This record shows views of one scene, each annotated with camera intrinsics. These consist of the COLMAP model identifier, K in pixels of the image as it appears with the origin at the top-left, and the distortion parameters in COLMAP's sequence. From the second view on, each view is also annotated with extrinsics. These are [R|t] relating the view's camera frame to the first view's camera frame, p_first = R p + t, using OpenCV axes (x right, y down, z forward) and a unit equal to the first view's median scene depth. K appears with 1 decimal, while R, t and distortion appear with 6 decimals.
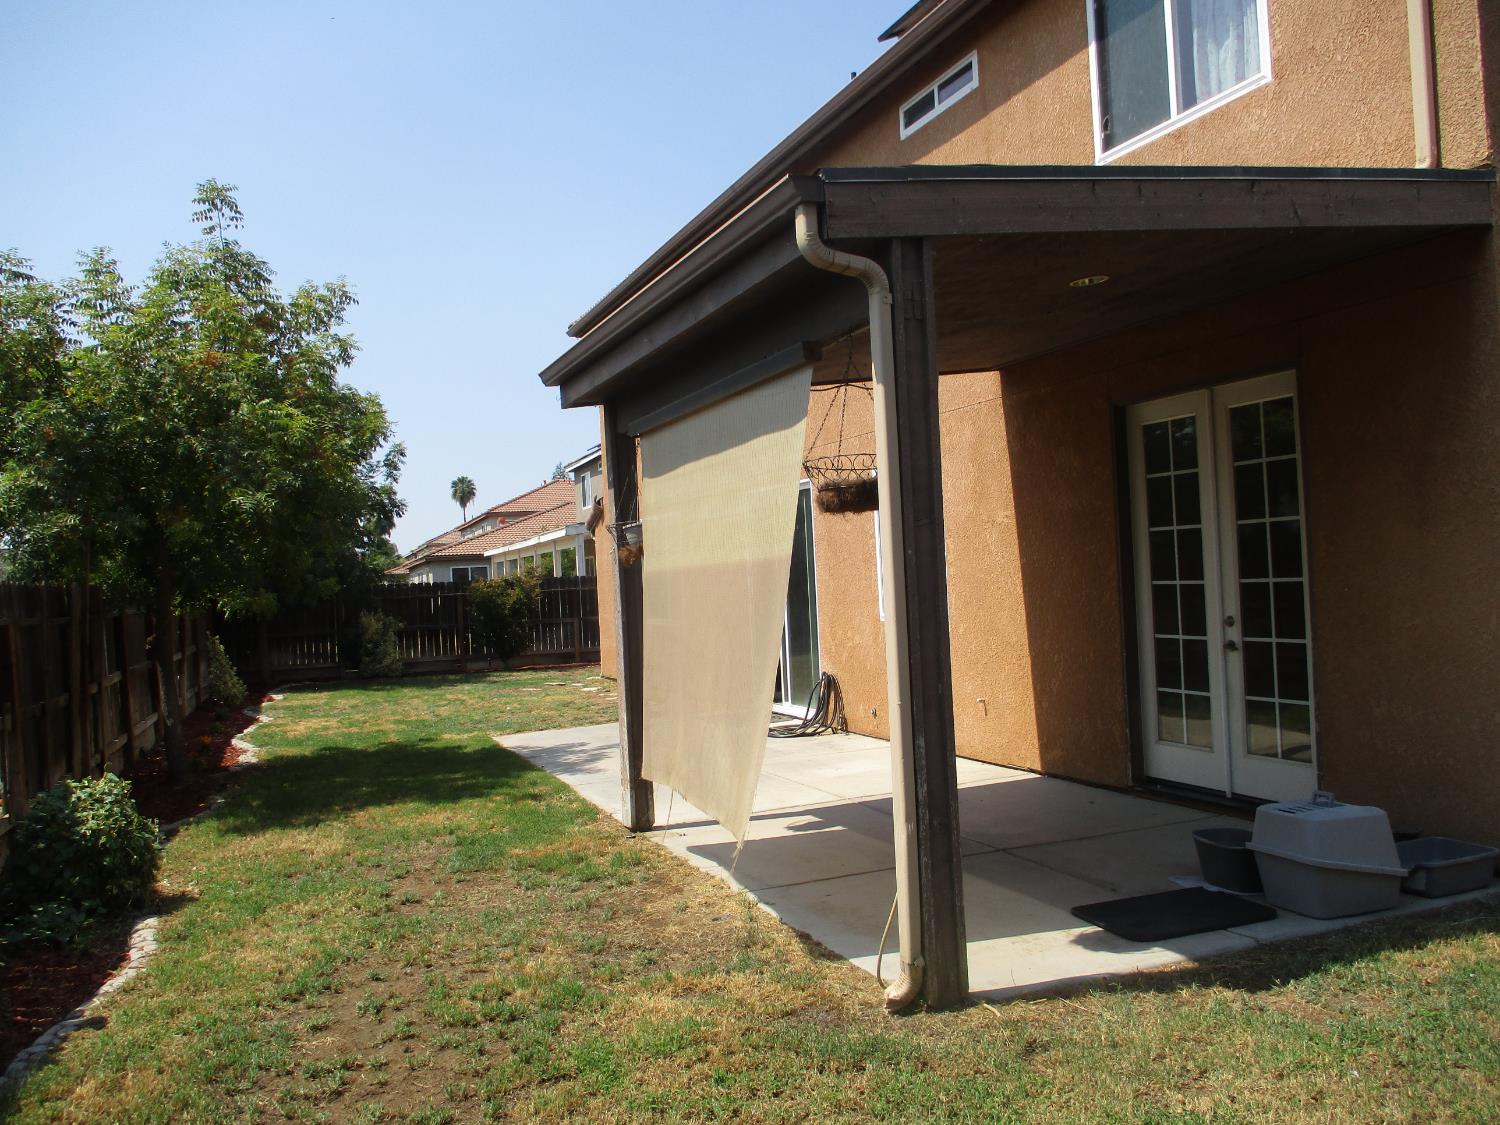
lens RADIAL K [[1251.4, 0, 746.7], [0, 1251.4, 562.0], [0, 0, 1]] dist [-0.031775, 0.001460]
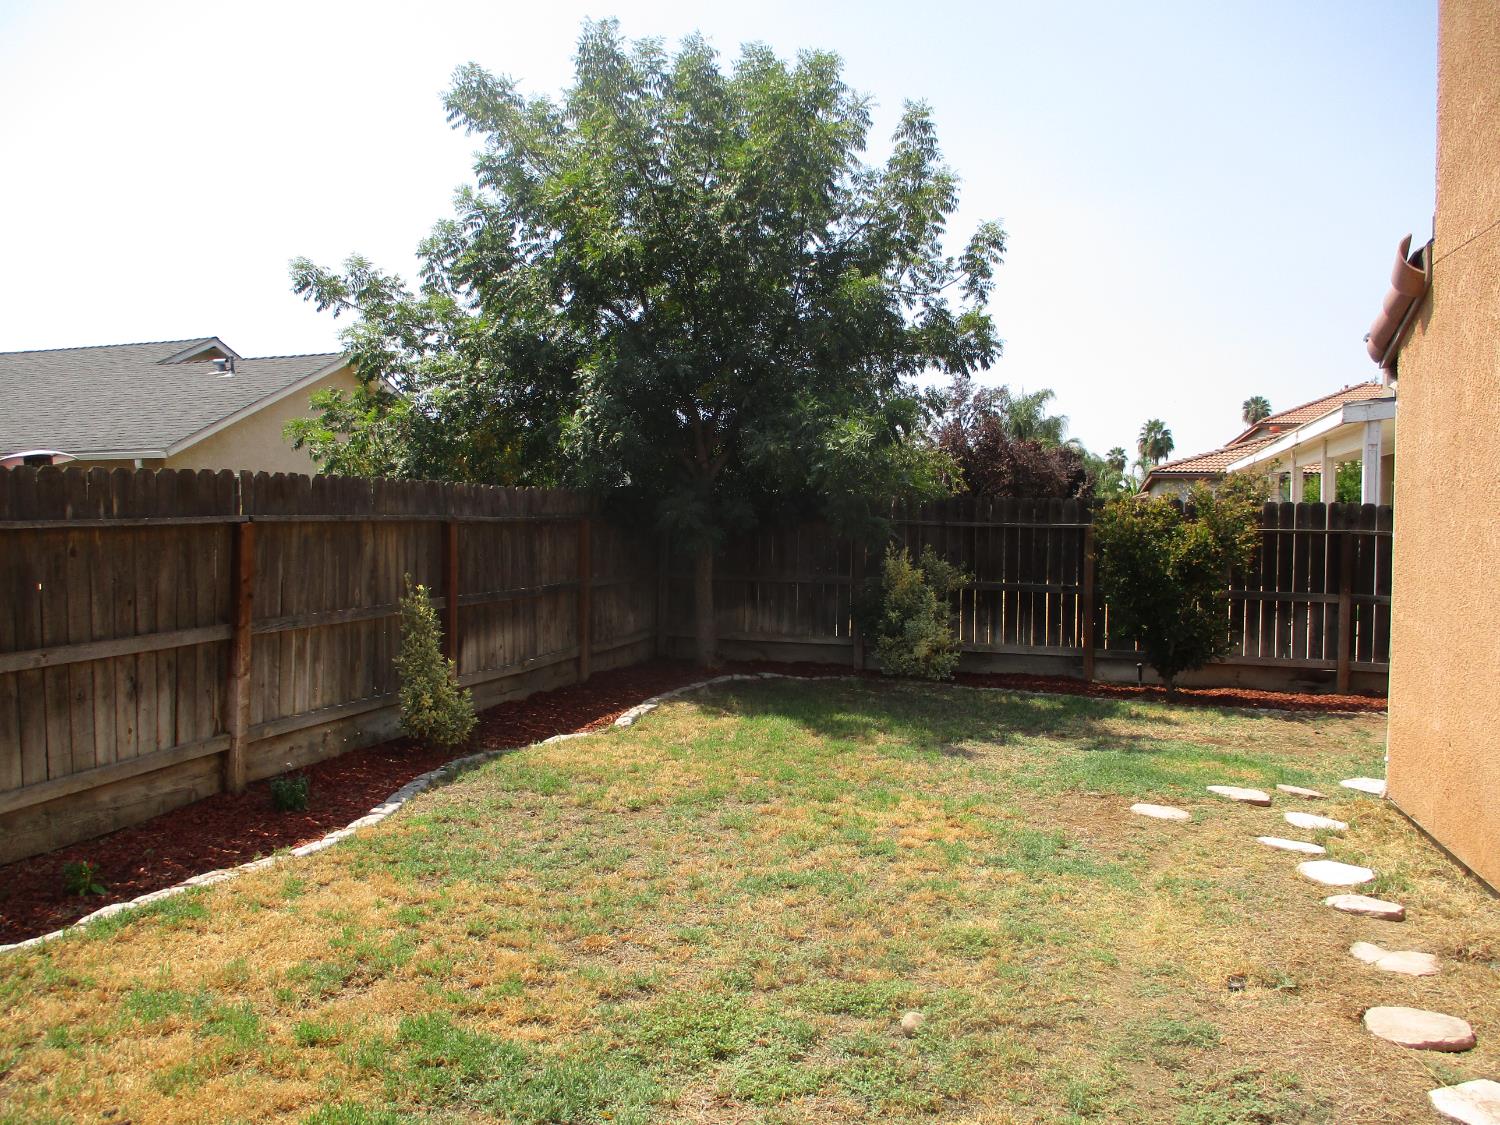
lens RADIAL K [[1251.4, 0, 744.4], [0, 1251.4, 548.7], [0, 0, 1]] dist [-0.031775, 0.001460]
pose [[0.814324, 0.076542, -0.575342, -0.011474], [-0.048940, 0.996791, 0.063342, 0.002046], [0.578344, -0.023423, 0.815457, 0.104288]]
